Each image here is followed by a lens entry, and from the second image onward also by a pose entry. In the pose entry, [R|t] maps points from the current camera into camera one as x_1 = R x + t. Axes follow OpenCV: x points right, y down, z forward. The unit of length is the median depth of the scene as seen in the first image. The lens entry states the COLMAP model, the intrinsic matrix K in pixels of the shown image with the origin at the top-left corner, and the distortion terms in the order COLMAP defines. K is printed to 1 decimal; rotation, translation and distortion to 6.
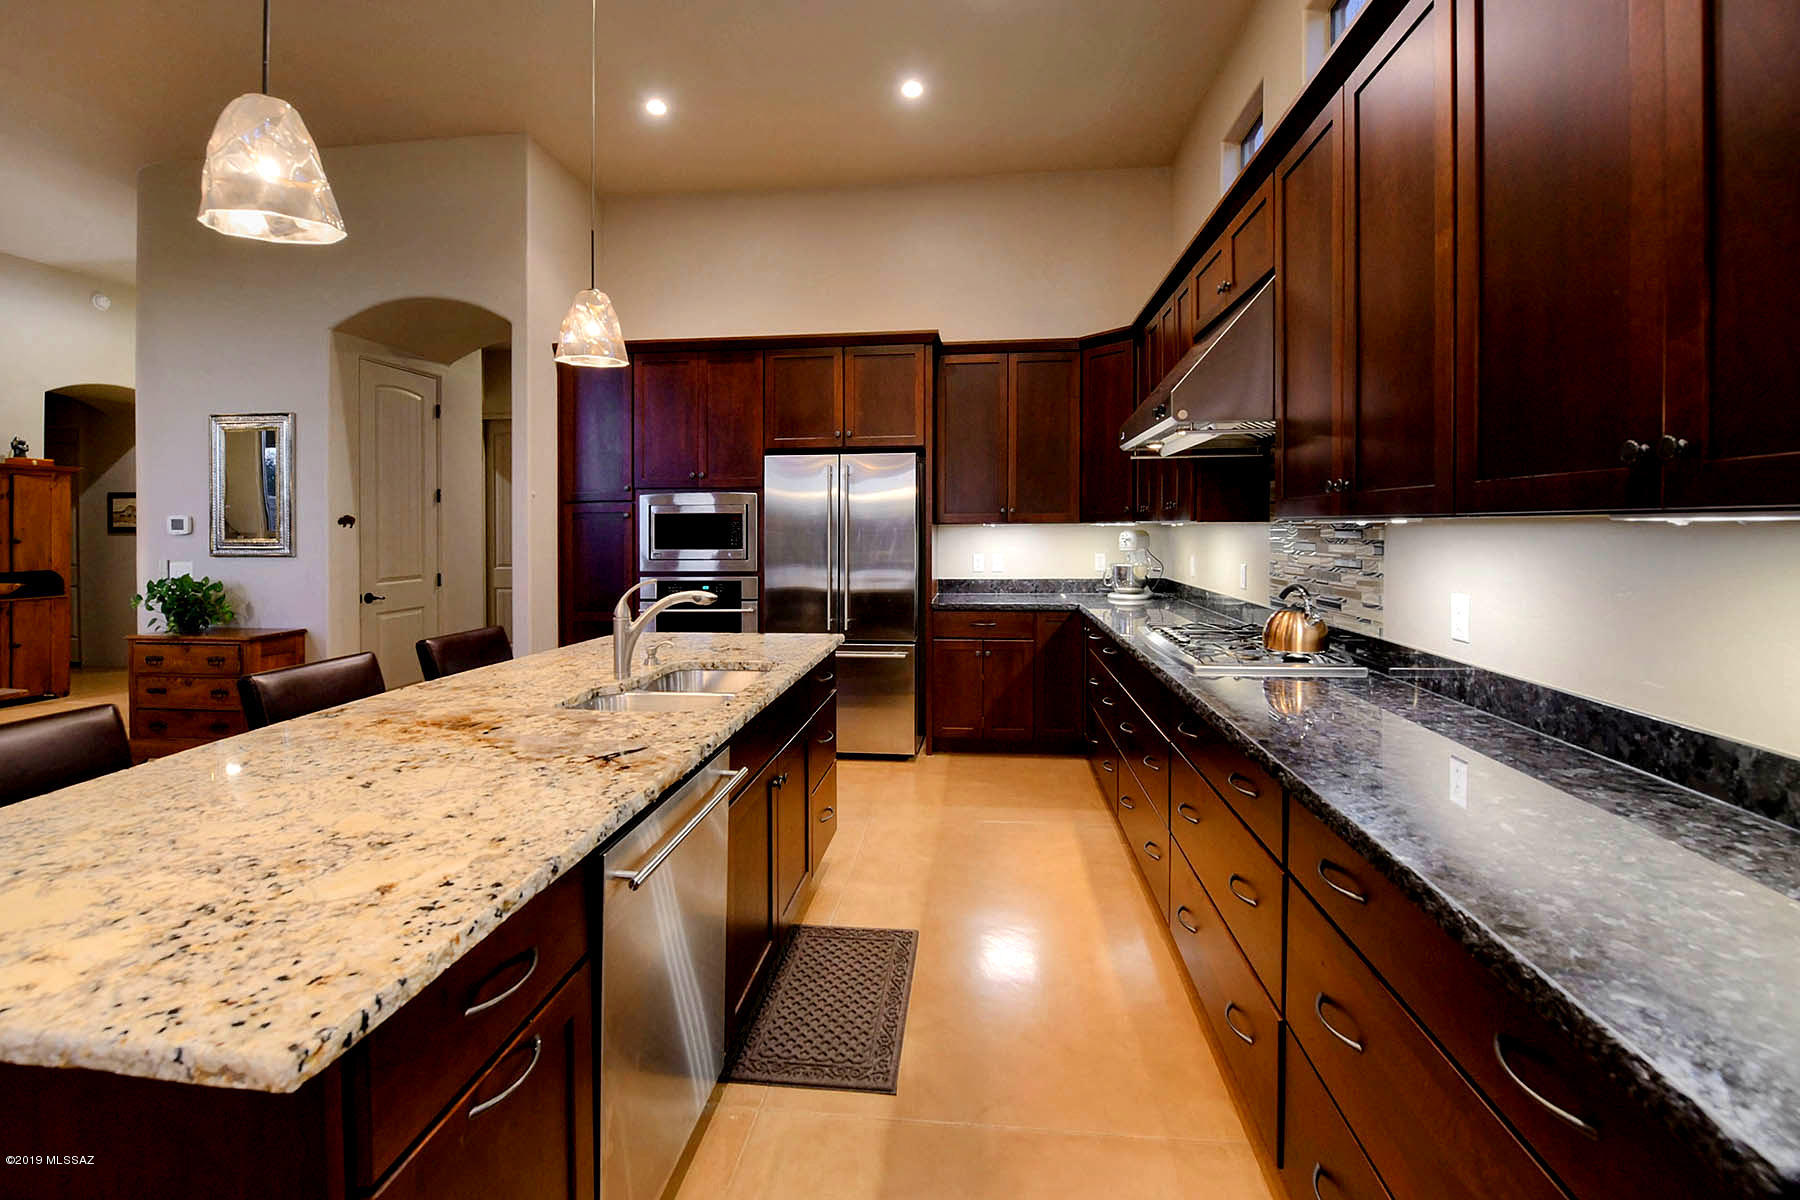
lens RADIAL K [[747.4, 0, 912.3], [0, 747.4, 528.7], [0, 0, 1]] dist [-0.012920, -0.001142]
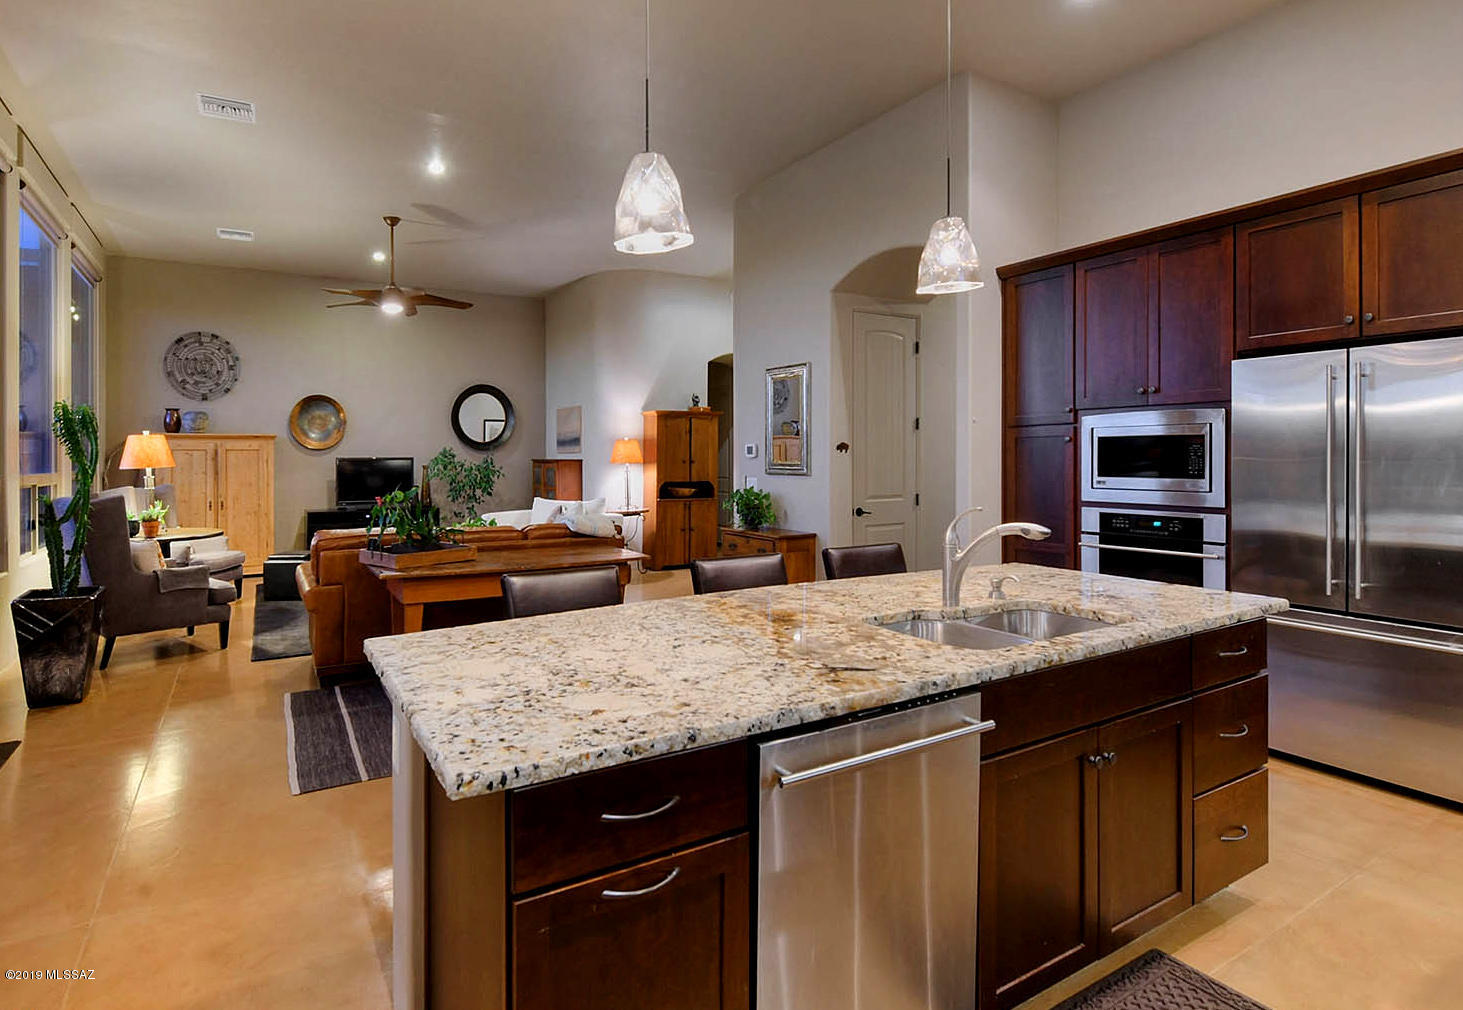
lens RADIAL K [[774.0, 0, 687.5], [0, 774.0, 453.5], [0, 0, 1]] dist [-0.003744, -0.003180]
pose [[0.578784, 0.000006, -0.815481, 0.132638], [0.000999, 0.999999, 0.000717, -0.001355], [0.815480, -0.001230, 0.578784, 0.065137]]
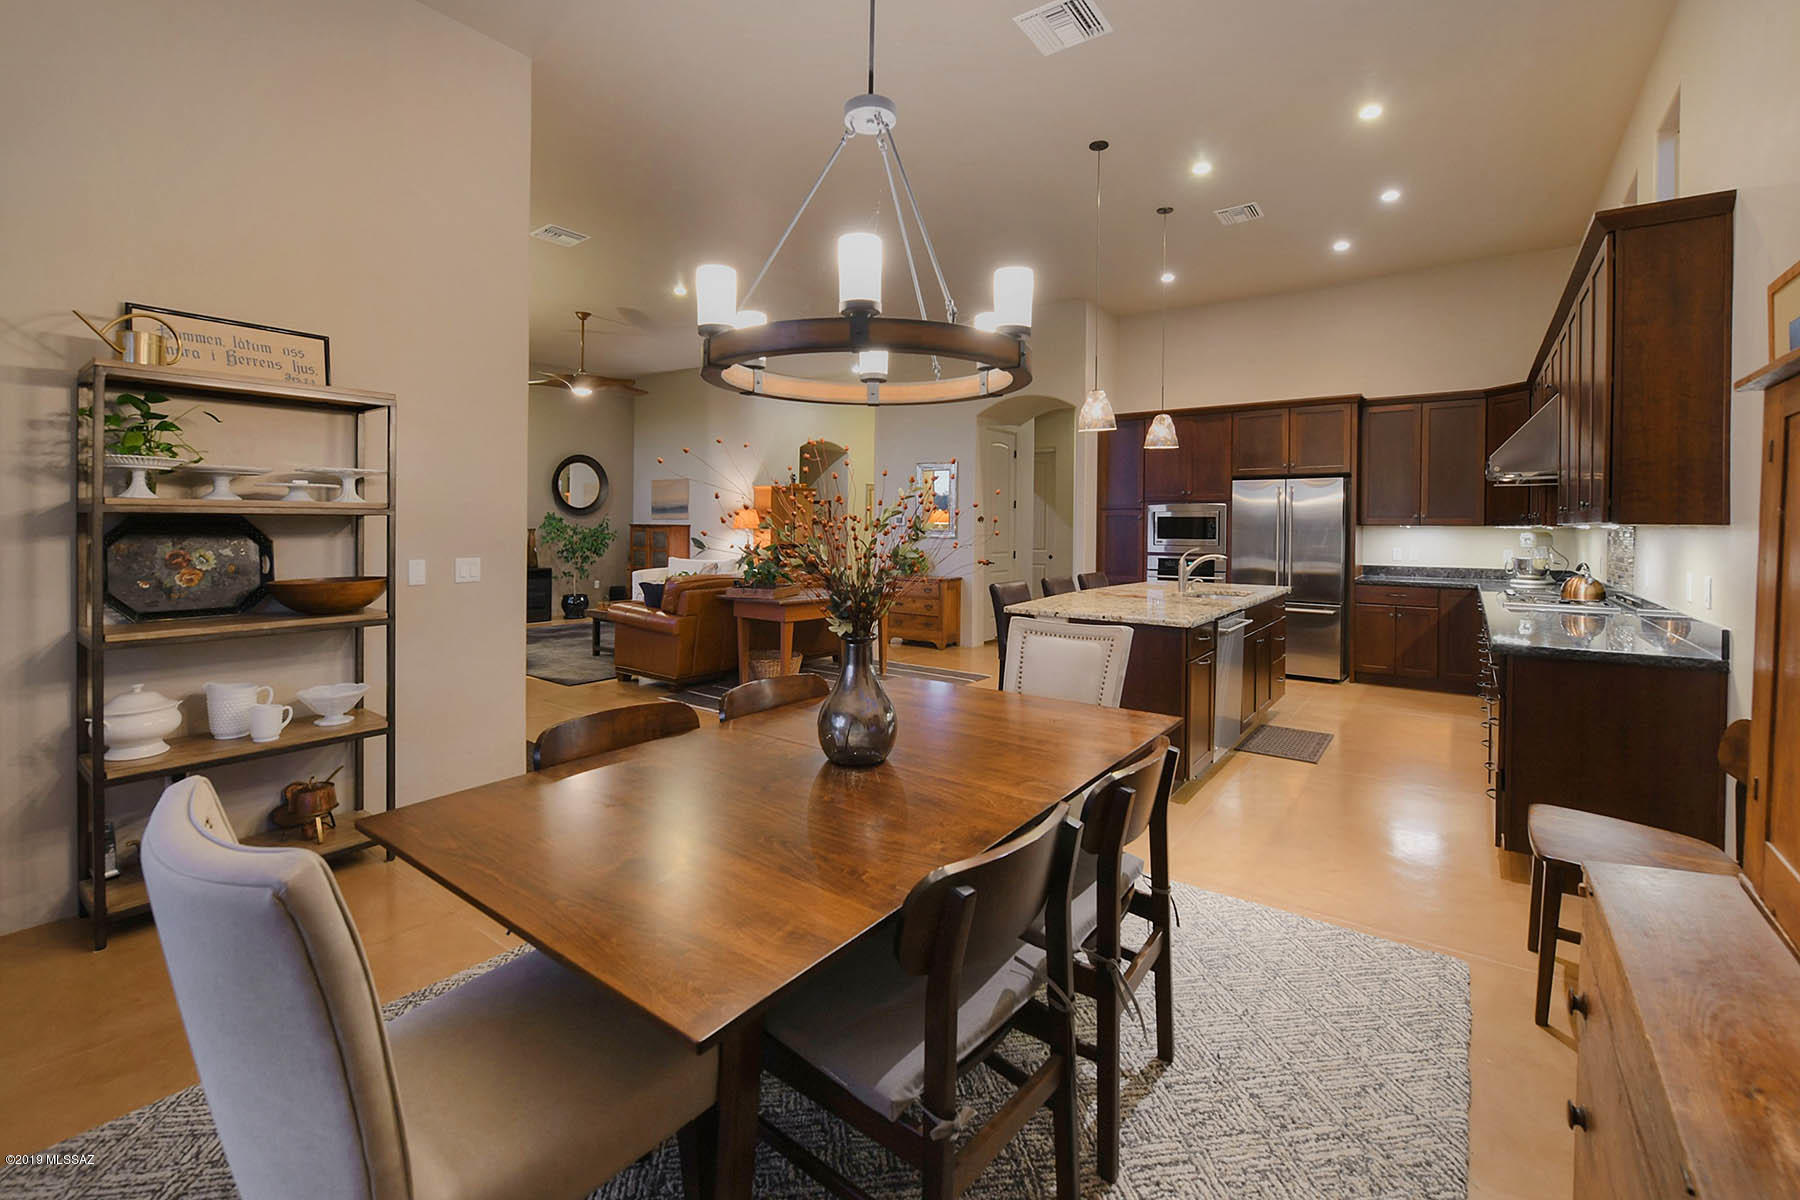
lens RADIAL K [[747.4, 0, 890.1], [0, 747.4, 521.7], [0, 0, 1]] dist [-0.012920, -0.001142]
pose [[0.847464, 0.010975, -0.530740, 0.026858], [-0.015186, 0.999878, -0.003572, 0.005885], [0.530636, 0.011087, 0.847527, -0.732083]]
